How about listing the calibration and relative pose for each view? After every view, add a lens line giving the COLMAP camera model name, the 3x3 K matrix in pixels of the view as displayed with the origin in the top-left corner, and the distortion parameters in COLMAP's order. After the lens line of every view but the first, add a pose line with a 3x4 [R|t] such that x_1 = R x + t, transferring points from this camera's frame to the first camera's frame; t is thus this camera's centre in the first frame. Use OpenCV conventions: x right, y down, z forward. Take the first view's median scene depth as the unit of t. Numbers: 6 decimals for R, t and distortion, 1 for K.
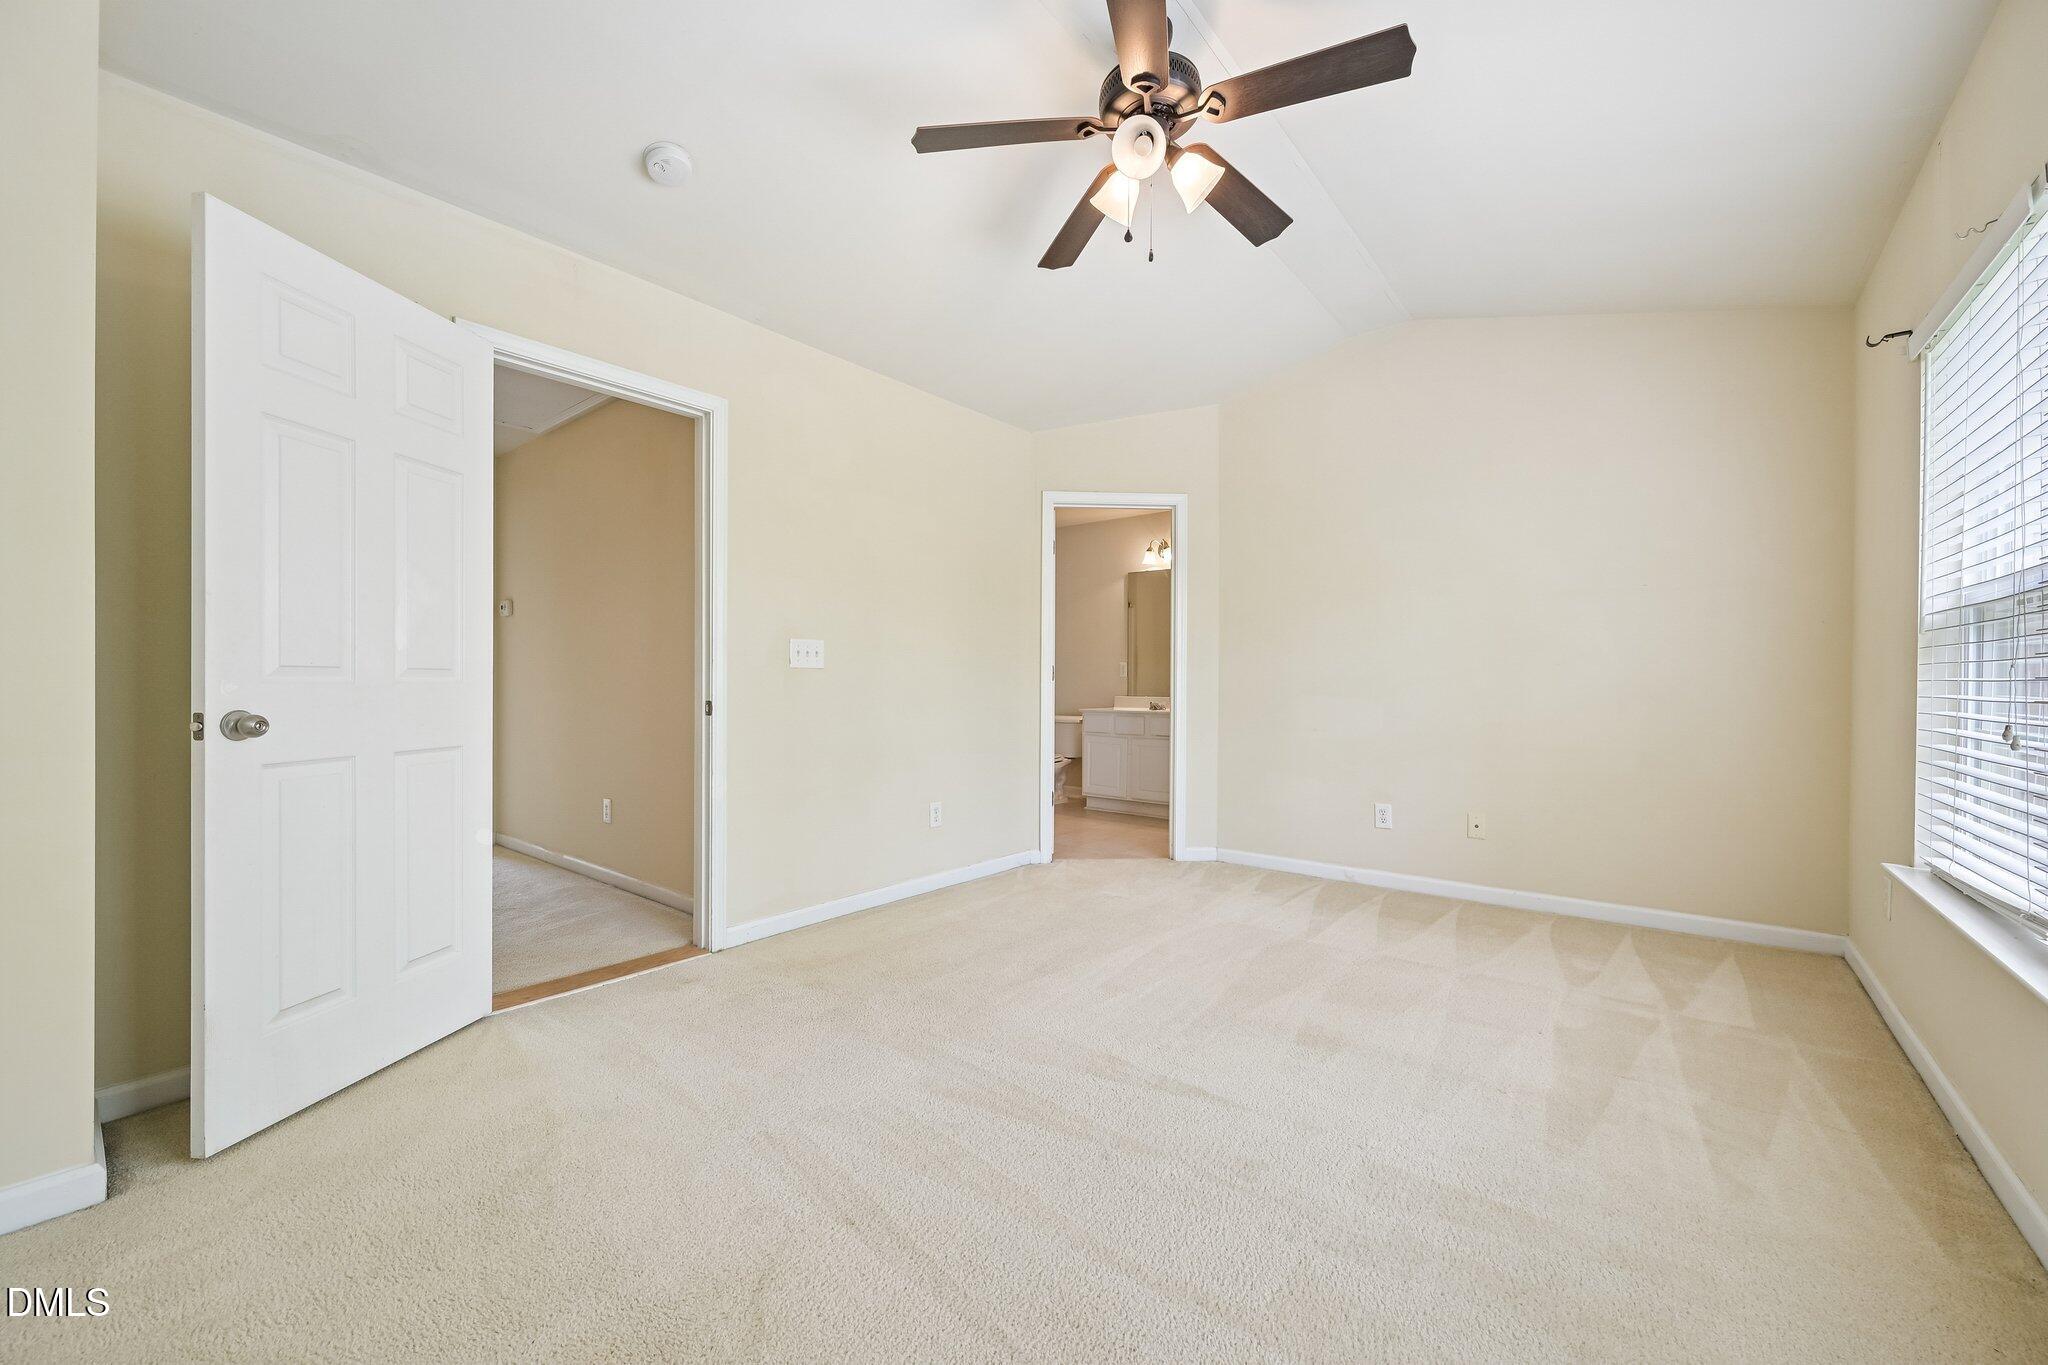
lens RADIAL K [[796.7, 0, 1028.4], [0, 796.7, 688.2], [0, 0, 1]] dist [0.001041, 0.000272]
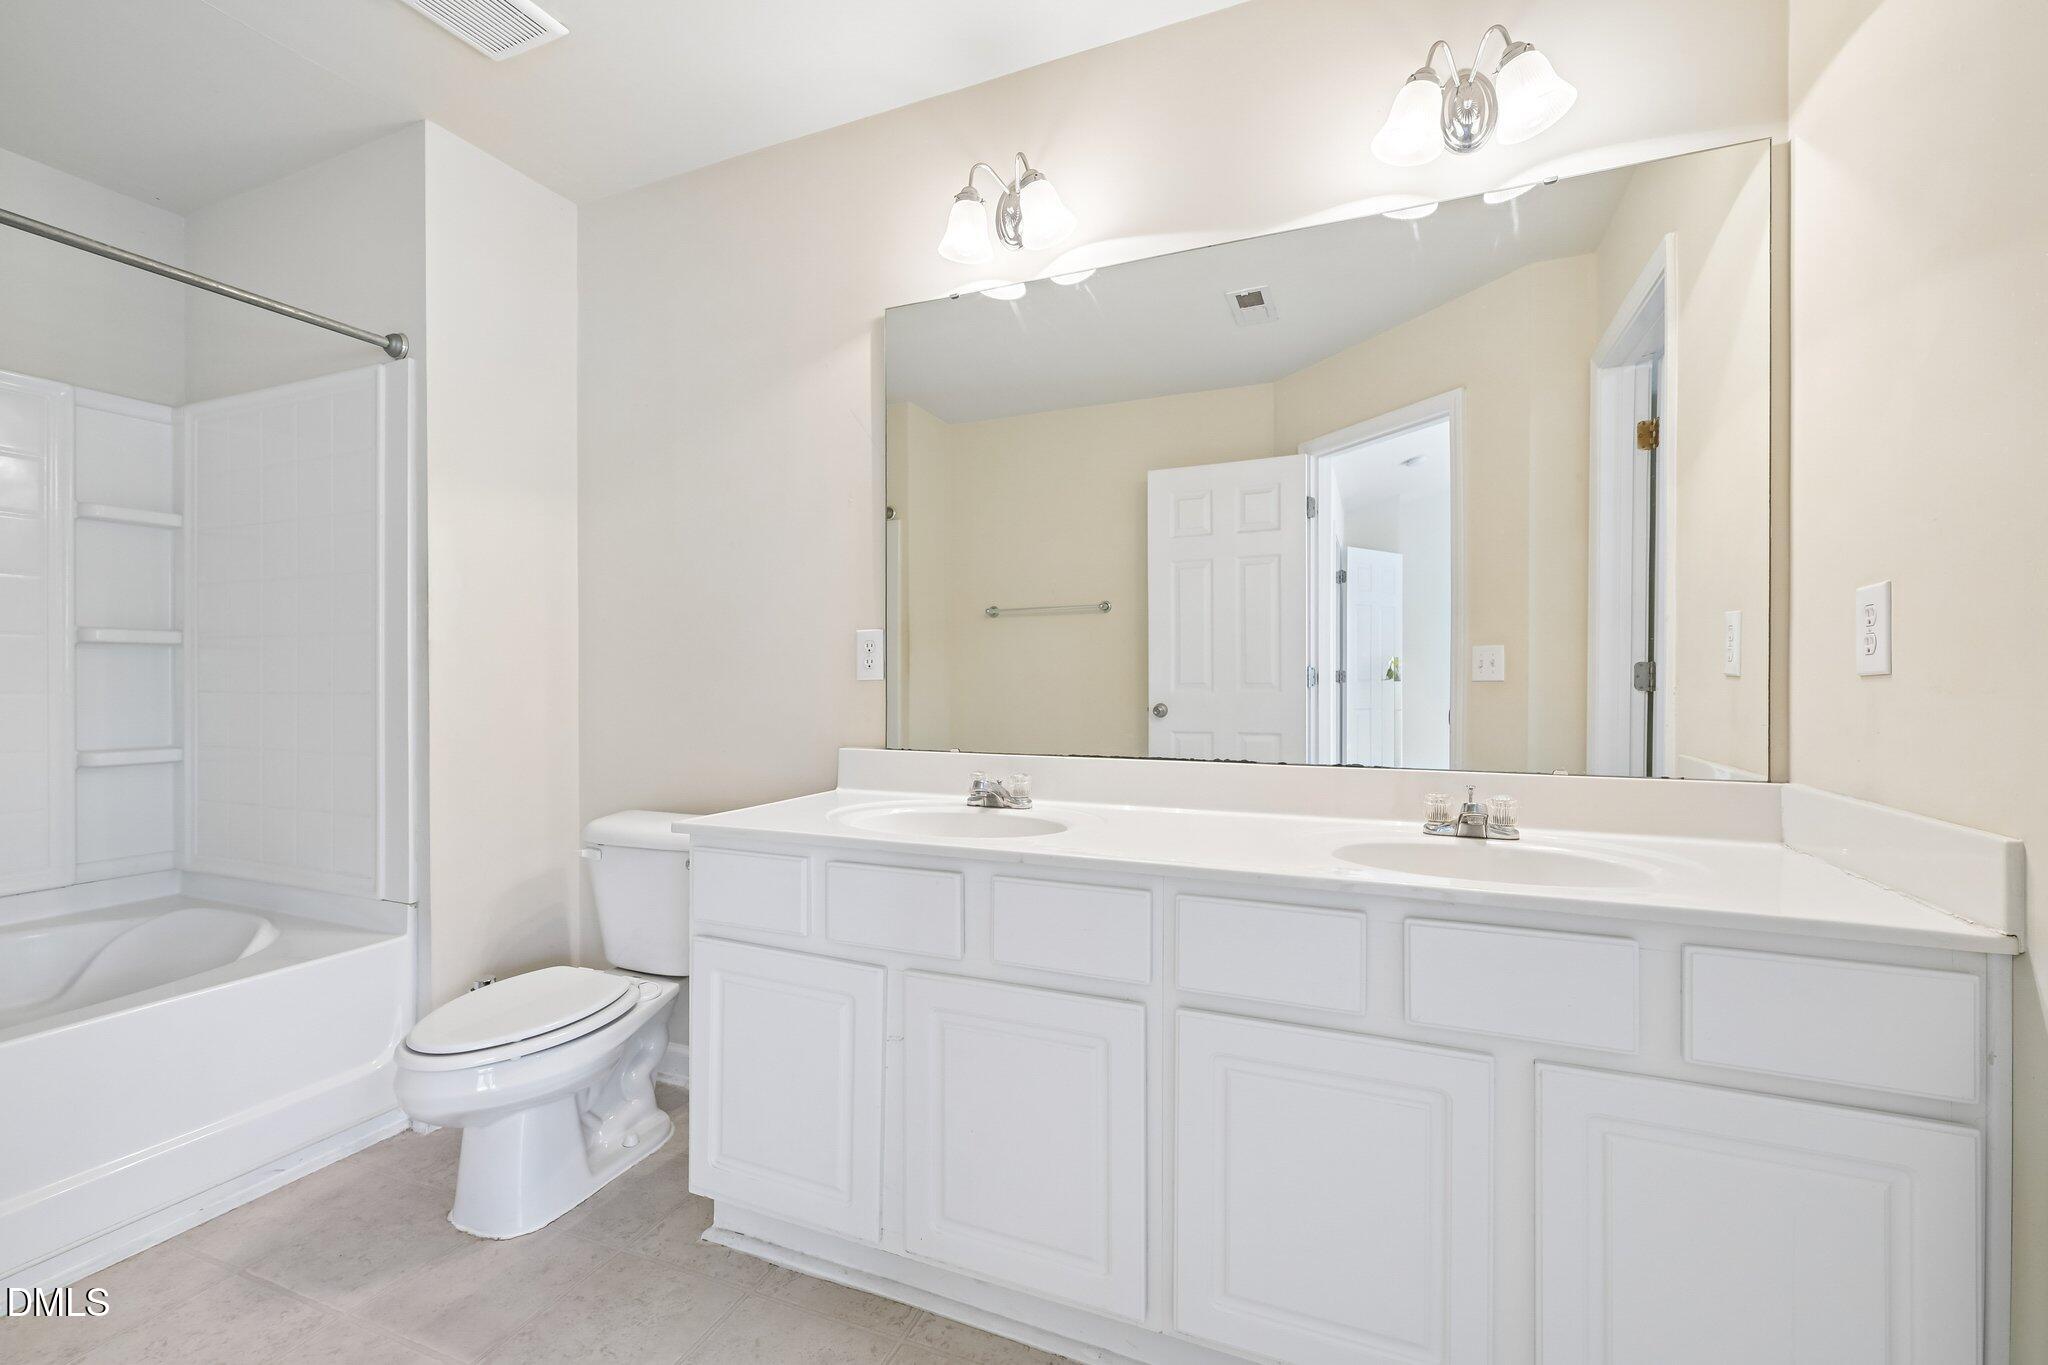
lens RADIAL K [[863.0, 0, 1020.9], [0, 863.0, 683.4], [0, 0, 1]] dist [-0.000975, -0.000243]
pose [[0.961975, -0.004652, 0.273098, 0.147947], [0.005982, 0.999974, -0.004039, -0.019482], [-0.273072, 0.005519, 0.961978, 1.173453]]
